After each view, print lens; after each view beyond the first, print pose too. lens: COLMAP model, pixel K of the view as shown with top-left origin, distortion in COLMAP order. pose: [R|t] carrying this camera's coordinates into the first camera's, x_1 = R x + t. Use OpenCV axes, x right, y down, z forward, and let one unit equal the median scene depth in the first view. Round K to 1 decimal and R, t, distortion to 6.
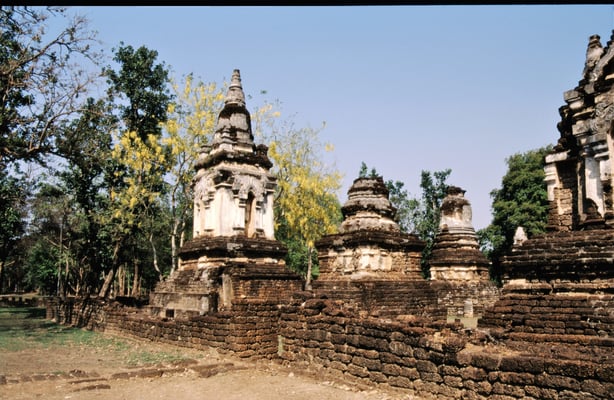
lens RADIAL K [[530.7, 0, 307.0], [0, 530.7, 200.0], [0, 0, 1]] dist [-0.104321, 0.006050]
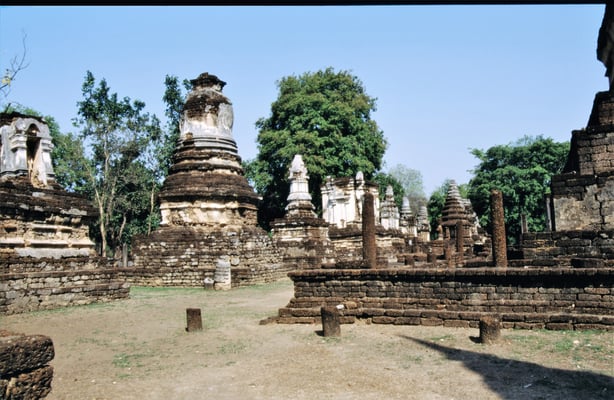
lens RADIAL K [[530.7, 0, 307.0], [0, 530.7, 200.0], [0, 0, 1]] dist [-0.104321, 0.006050]
pose [[0.900791, 0.014584, 0.434009, 0.125554], [-0.049127, 0.996442, 0.068480, 0.075370], [-0.431466, -0.083008, 0.898302, 0.402935]]
